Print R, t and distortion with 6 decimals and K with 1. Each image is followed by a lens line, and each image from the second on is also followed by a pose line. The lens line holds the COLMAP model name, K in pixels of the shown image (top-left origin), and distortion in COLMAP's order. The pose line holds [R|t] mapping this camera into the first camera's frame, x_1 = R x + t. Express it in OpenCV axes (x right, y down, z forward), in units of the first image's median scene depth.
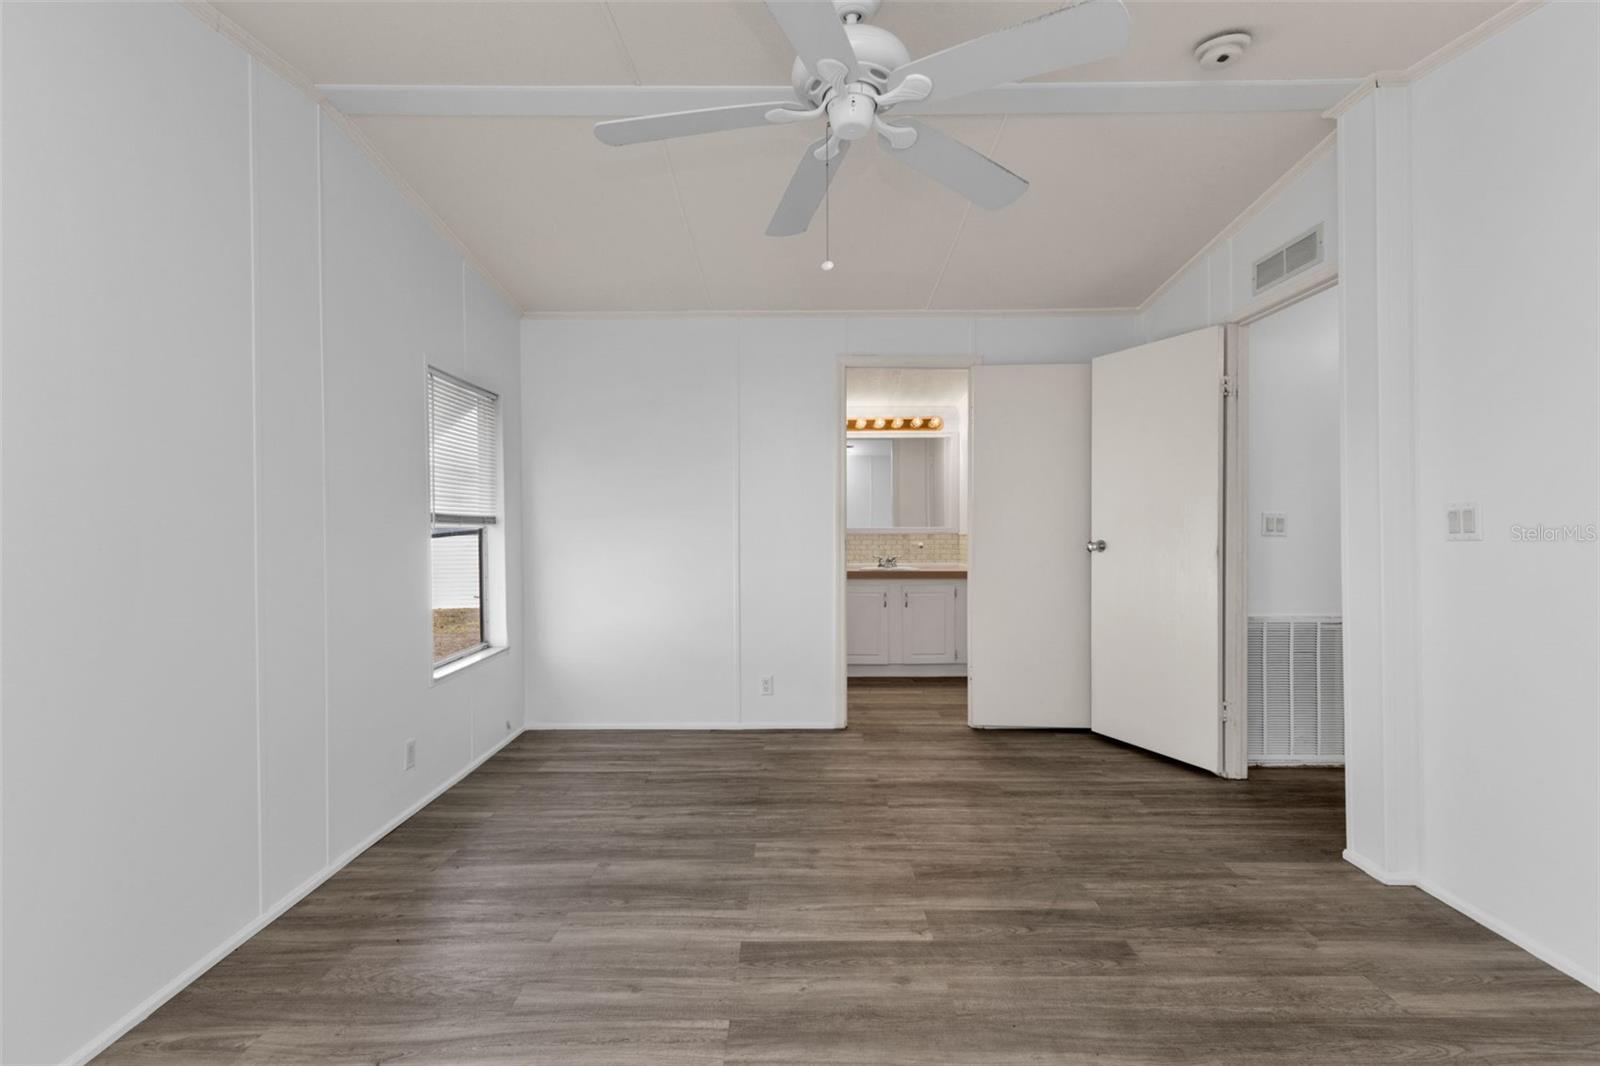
lens RADIAL K [[669.1, 0, 805.1], [0, 669.1, 533.2], [0, 0, 1]] dist [0.002789, 0.000216]
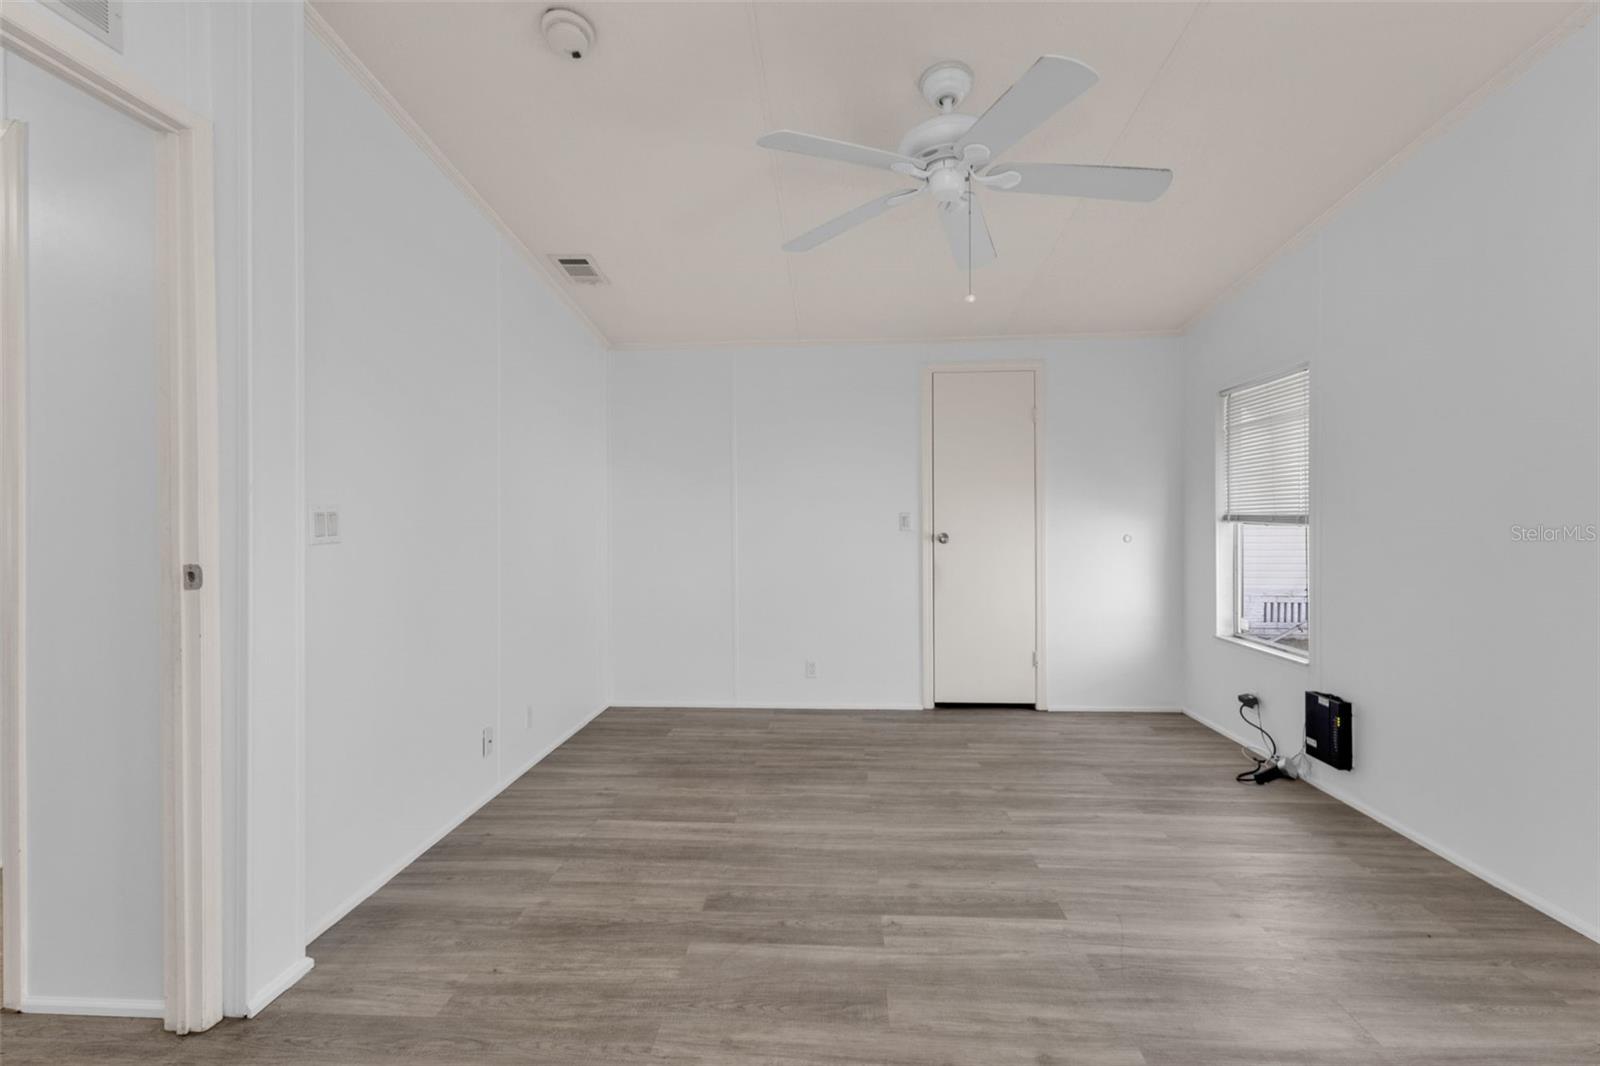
lens RADIAL K [[707.2, 0, 807.6], [0, 707.2, 521.6], [0, 0, 1]] dist [0.007908, 0.000069]
pose [[-0.998517, 0.012970, 0.052865, 0.223838], [0.013593, 0.999842, 0.011435, -0.023409], [-0.052708, 0.012137, -0.998536, 1.964827]]
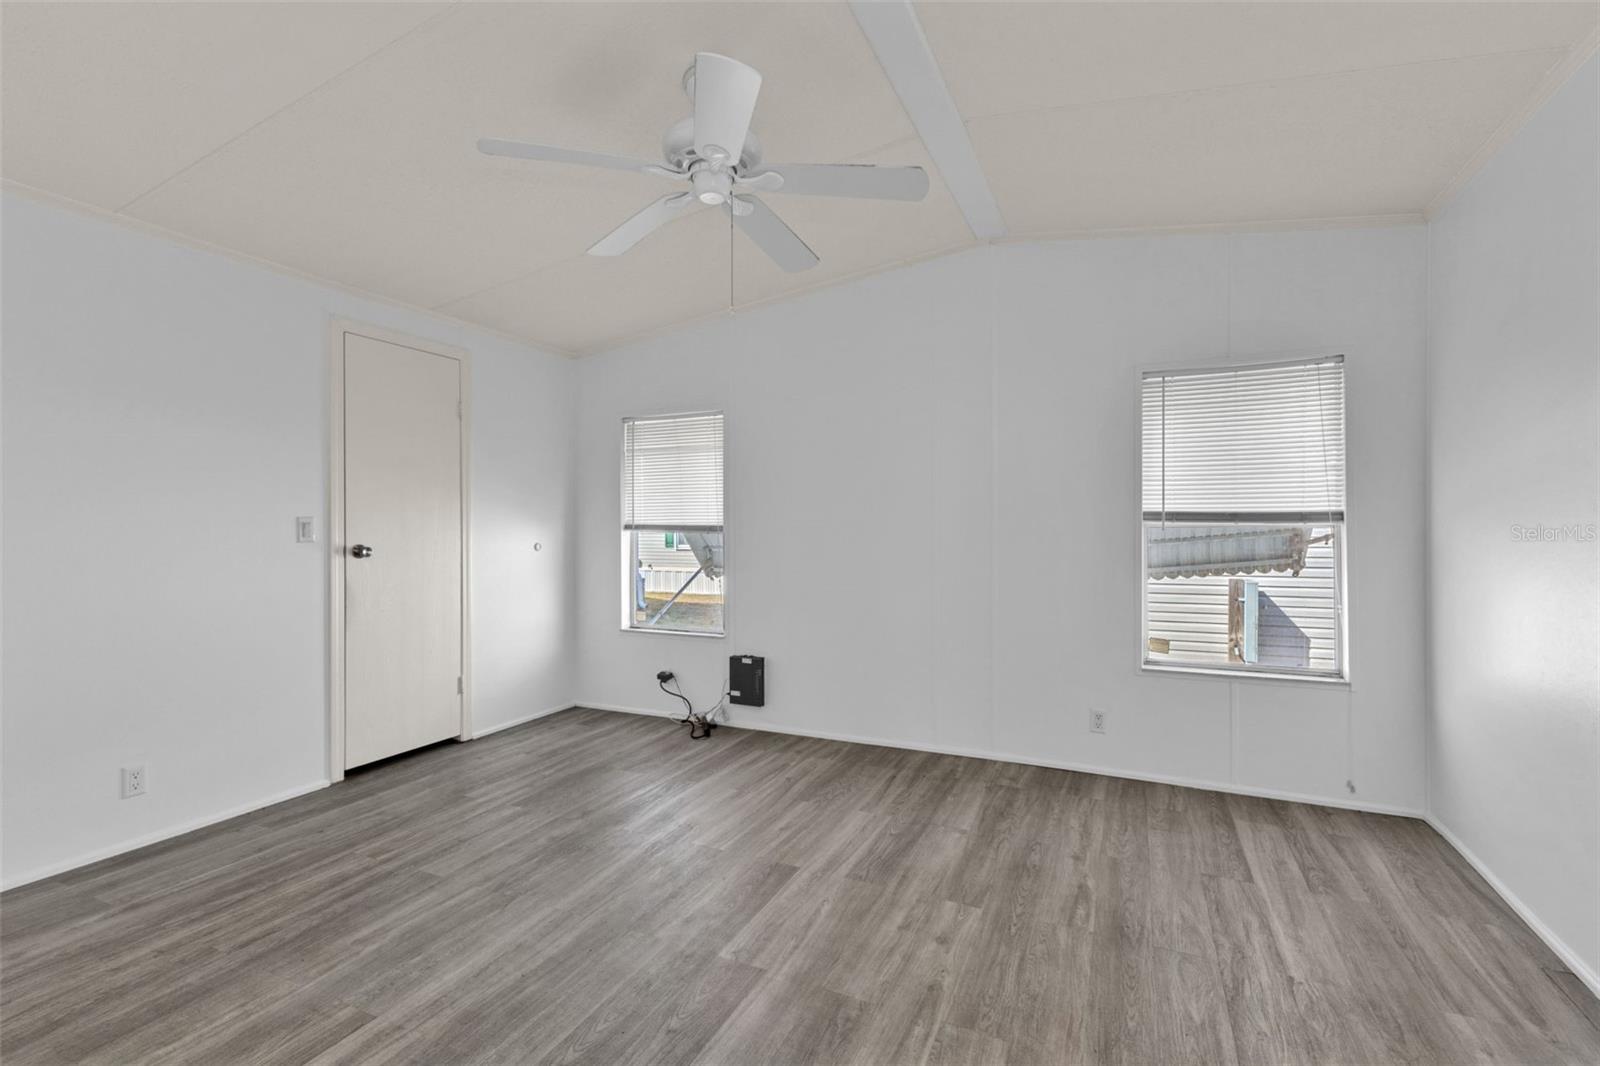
lens RADIAL K [[707.2, 0, 807.6], [0, 707.2, 521.6], [0, 0, 1]] dist [0.007908, 0.000069]
pose [[-0.411155, -0.000524, -0.911566, 0.995189], [-0.003128, 0.999995, 0.000836, -0.016409], [0.911560, 0.003195, -0.411154, 1.429290]]
